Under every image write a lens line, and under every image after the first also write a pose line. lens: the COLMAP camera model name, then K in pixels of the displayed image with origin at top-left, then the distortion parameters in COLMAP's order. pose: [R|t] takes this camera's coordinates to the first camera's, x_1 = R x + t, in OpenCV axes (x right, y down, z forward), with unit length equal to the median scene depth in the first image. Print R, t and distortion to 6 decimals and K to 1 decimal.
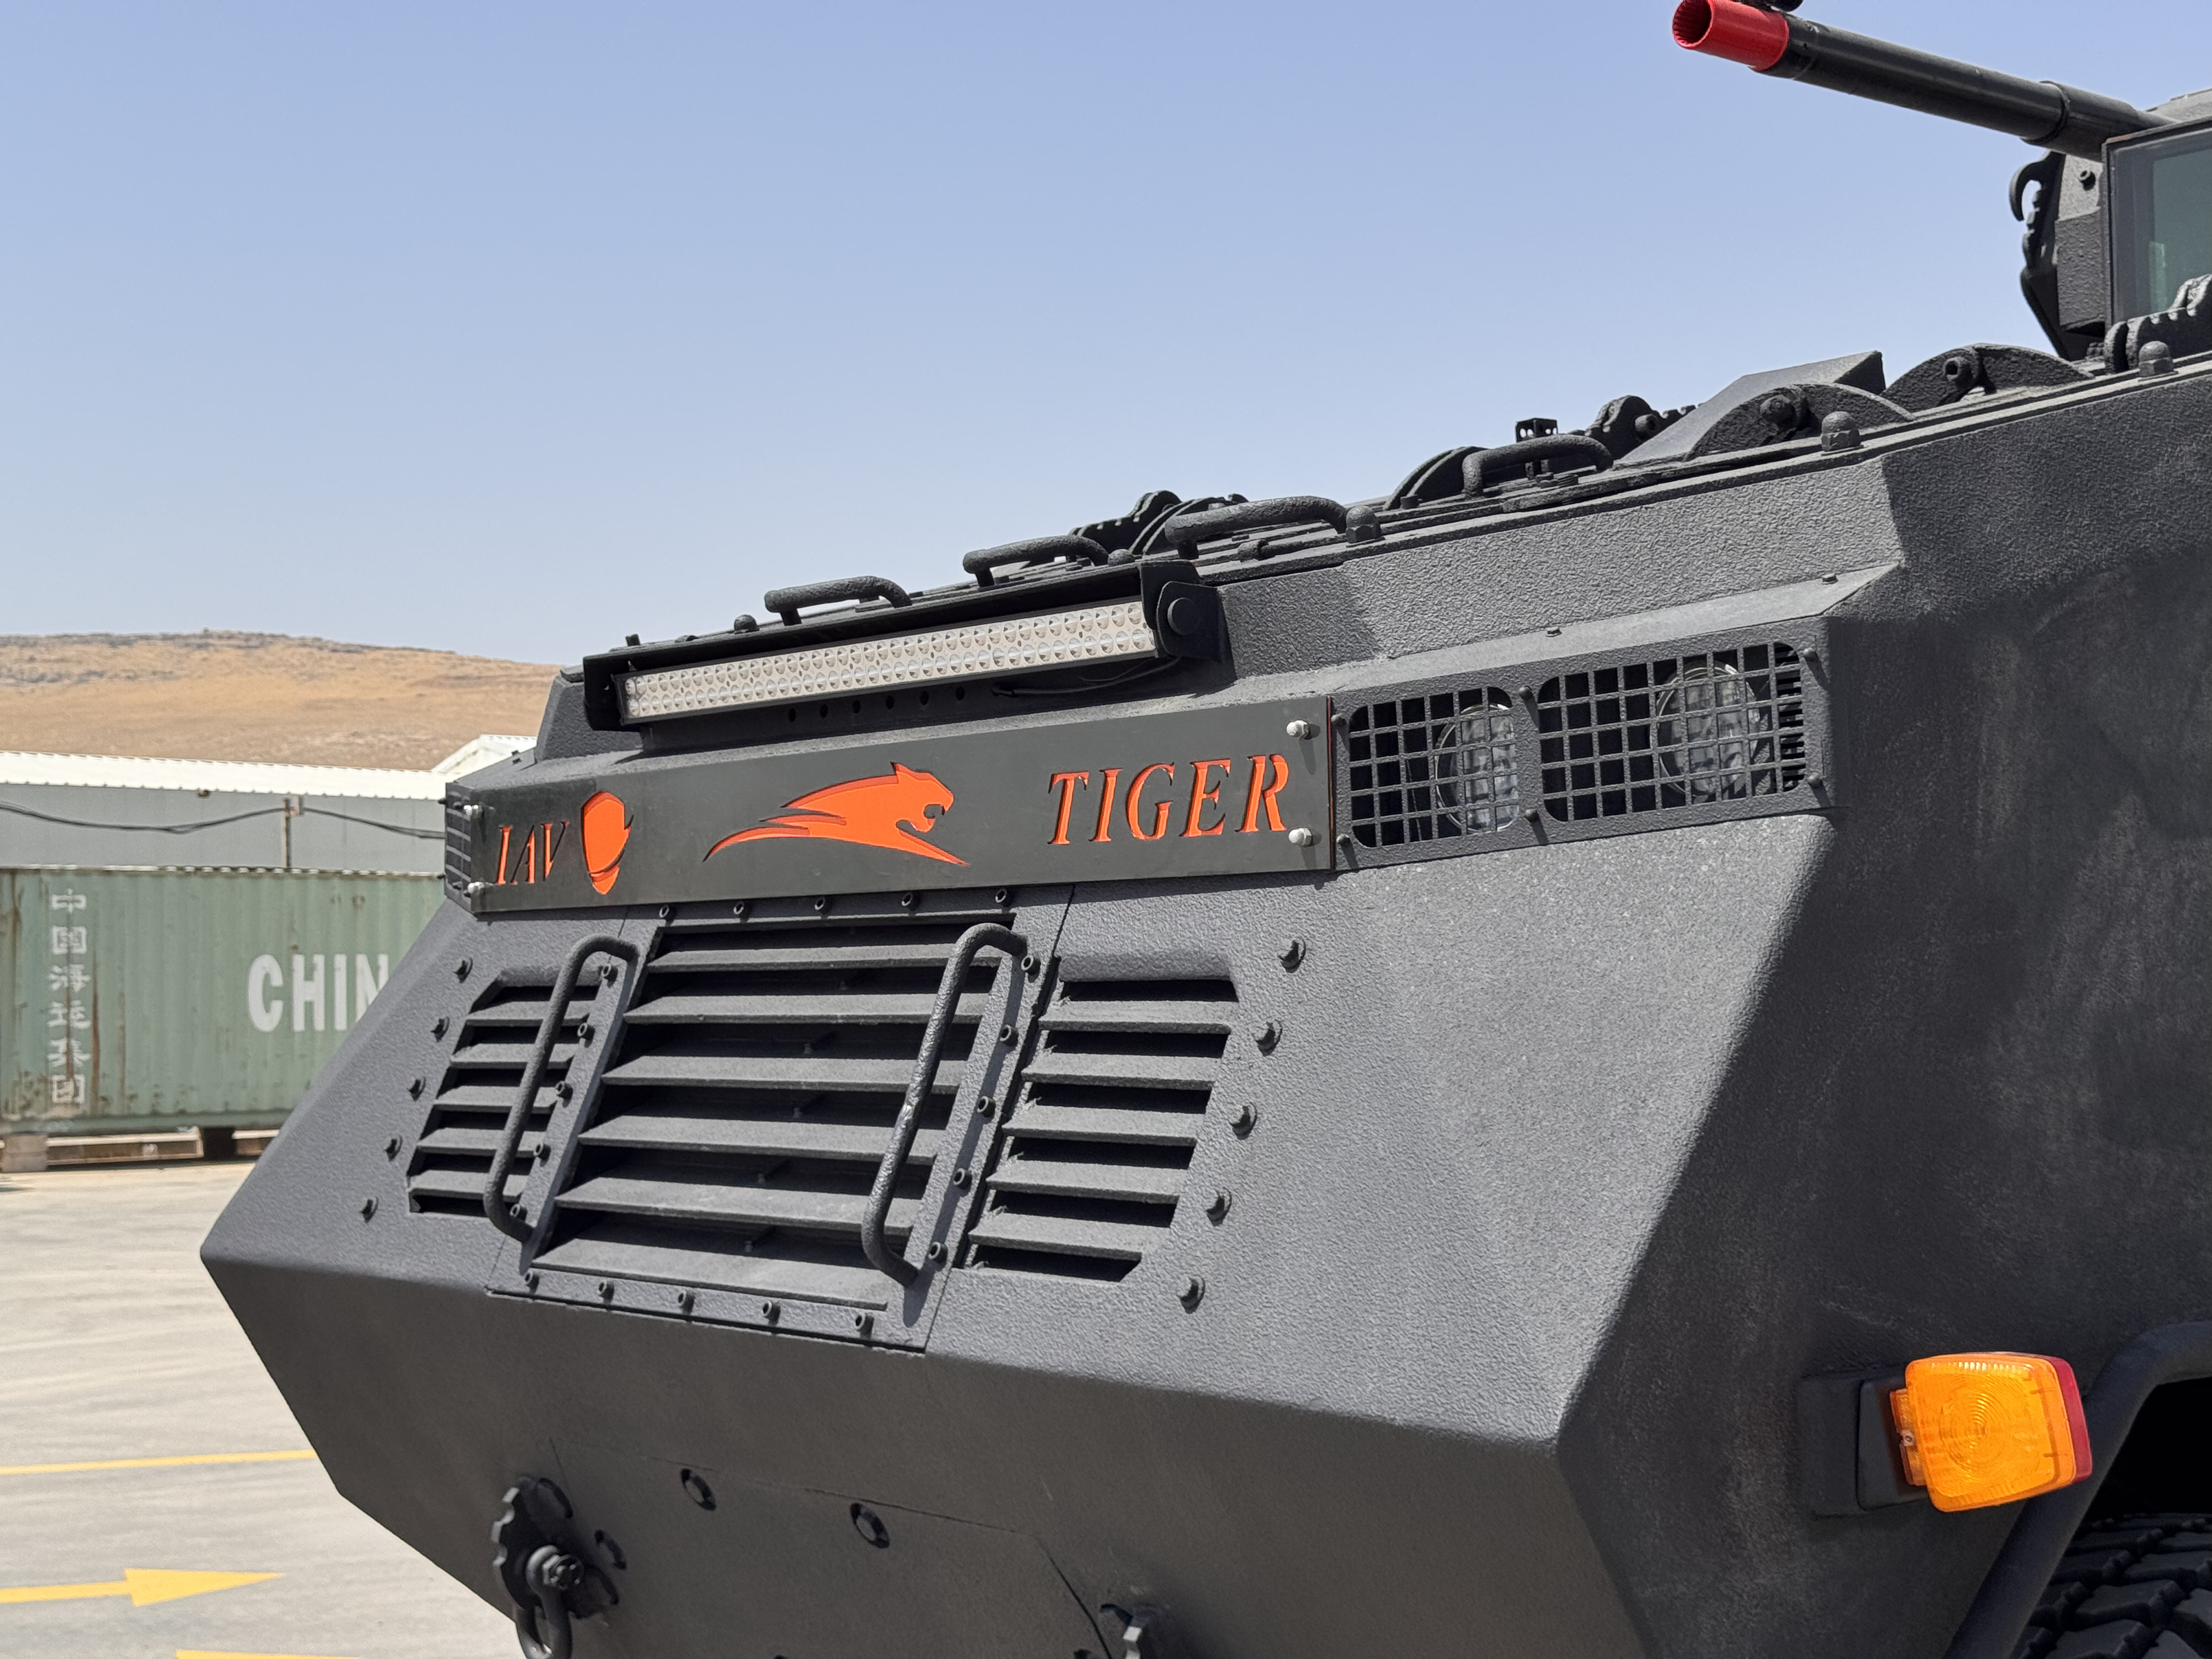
lens RADIAL K [[3061.2, 0, 1106.0], [0, 3061.2, 829.5], [0, 0, 1]] dist [0.188401, -0.386537]
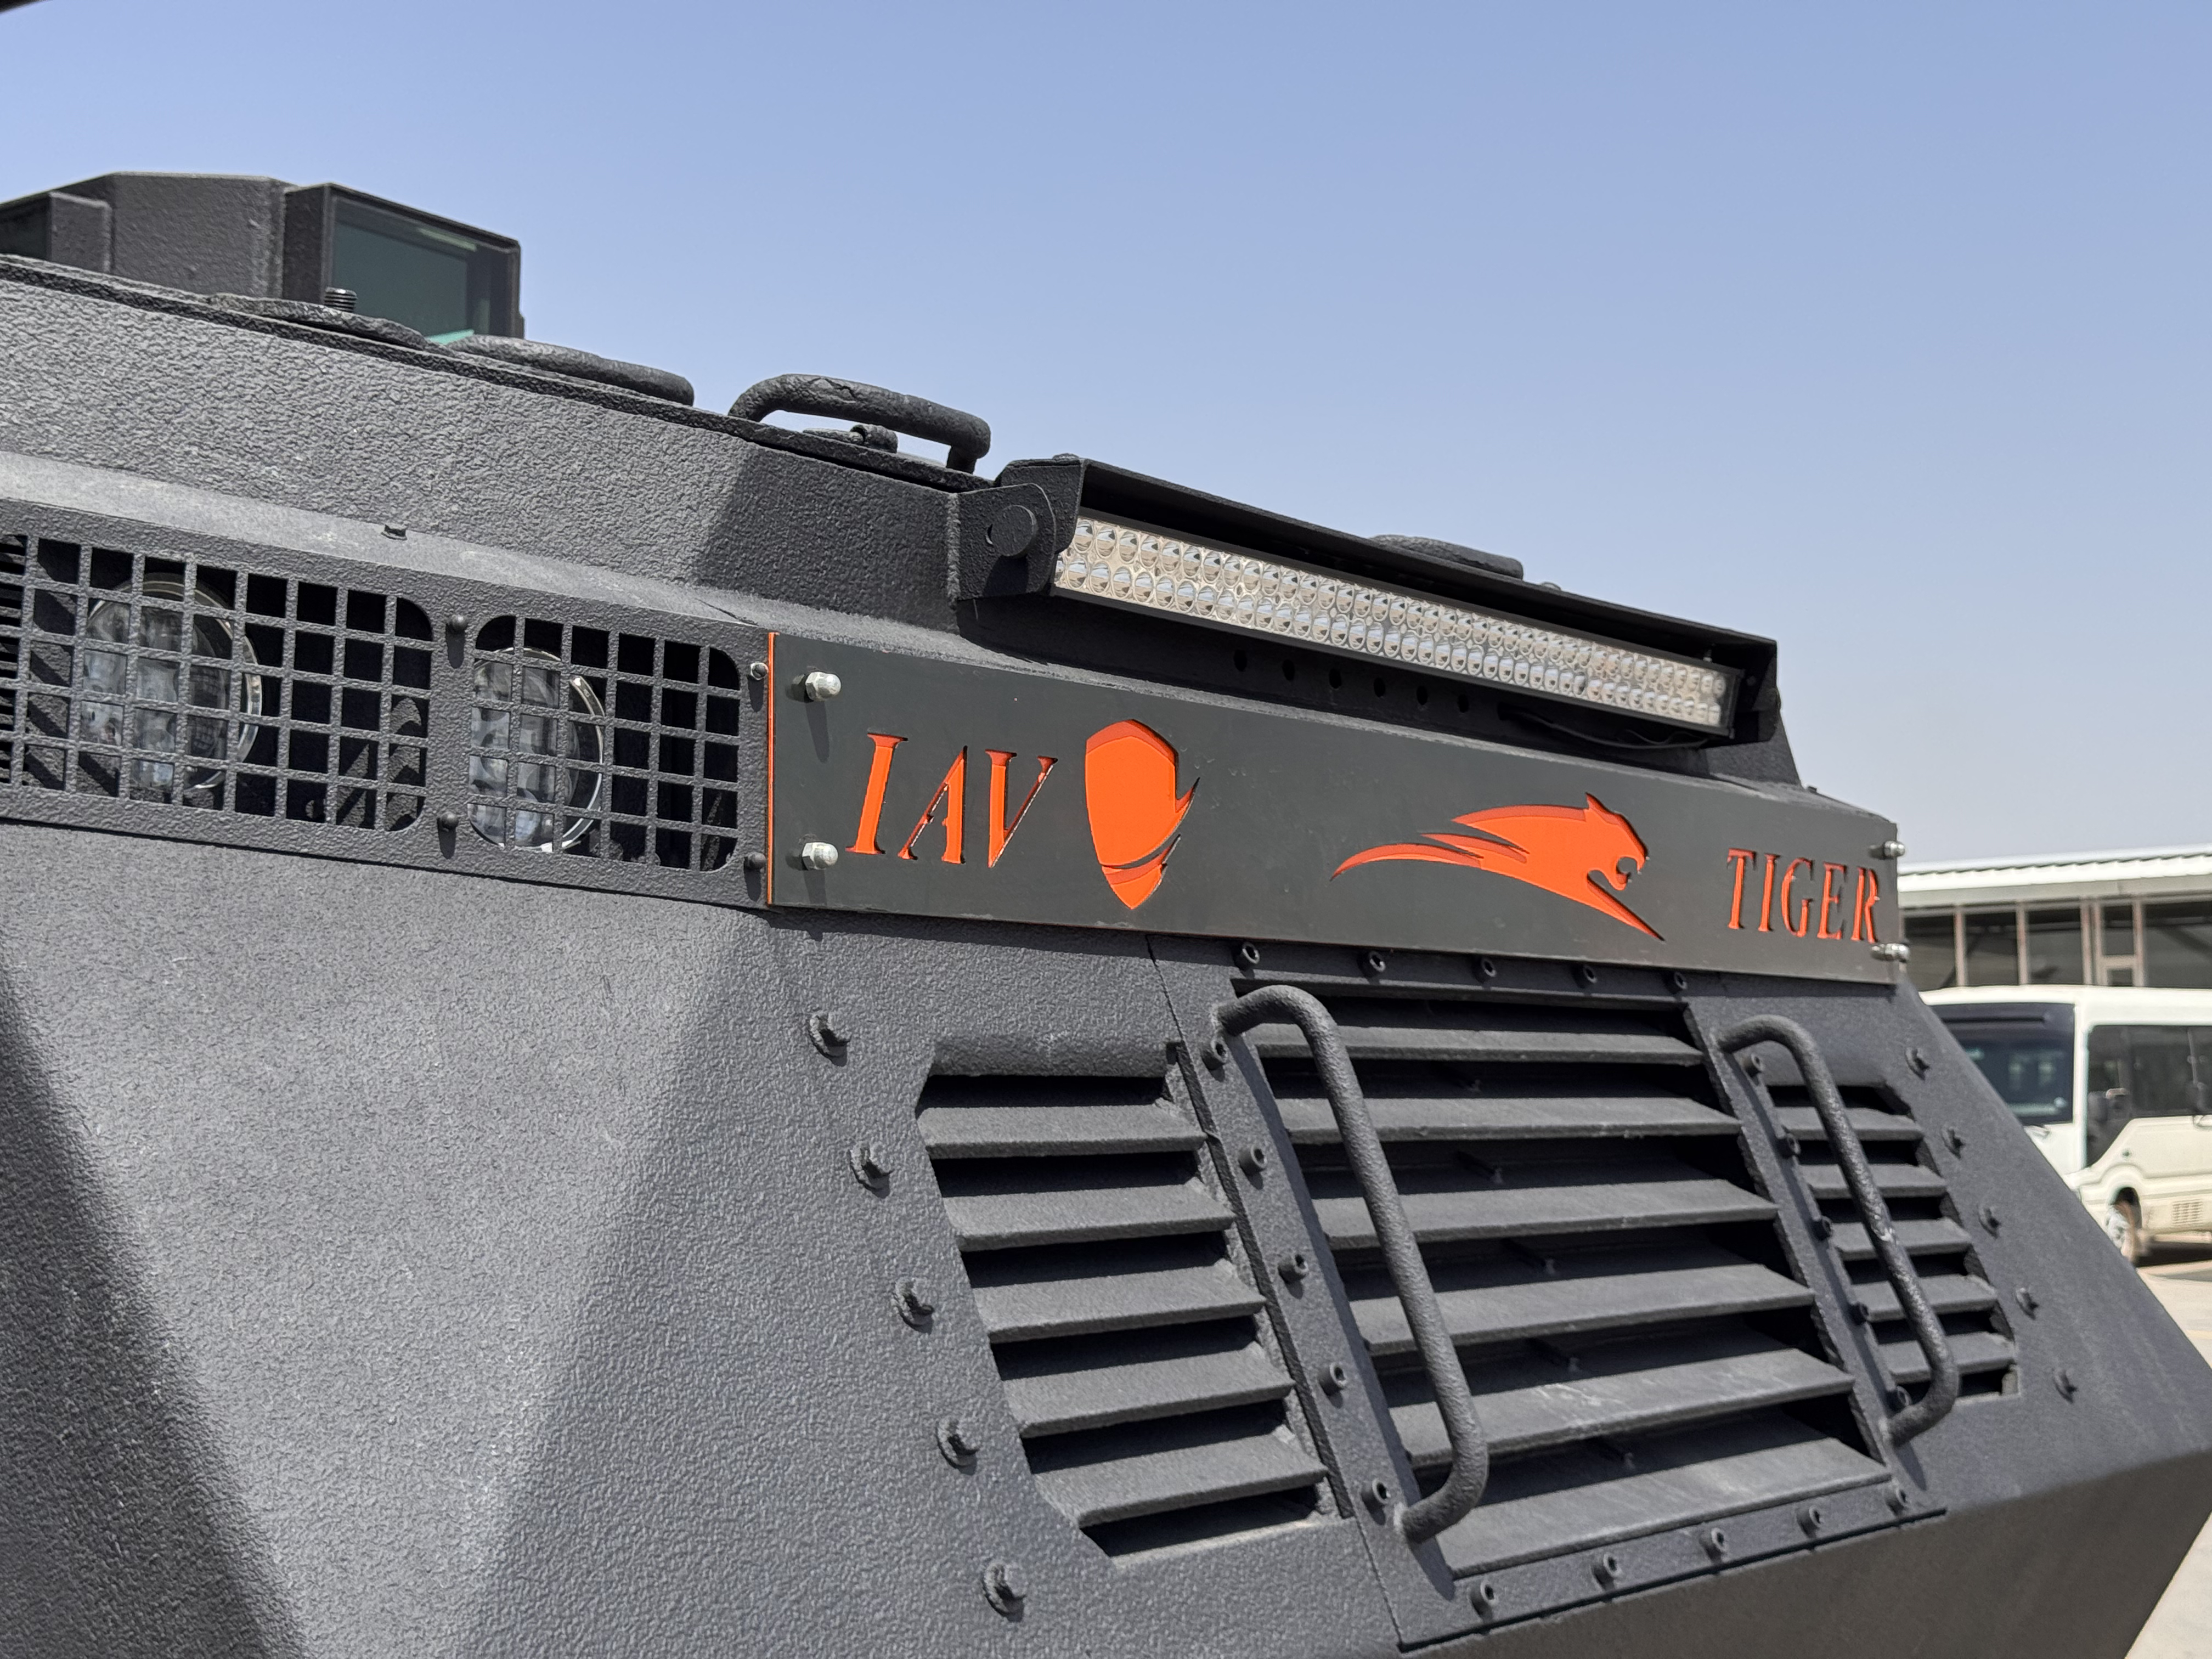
lens RADIAL K [[3061.2, 0, 1106.0], [0, 3061.2, 829.5], [0, 0, 1]] dist [0.188401, -0.386537]
pose [[-0.221623, 0.049485, 0.973876, -0.700199], [-0.093598, 0.993021, -0.071758, 0.047118], [-0.970630, -0.107056, -0.215445, 1.125113]]
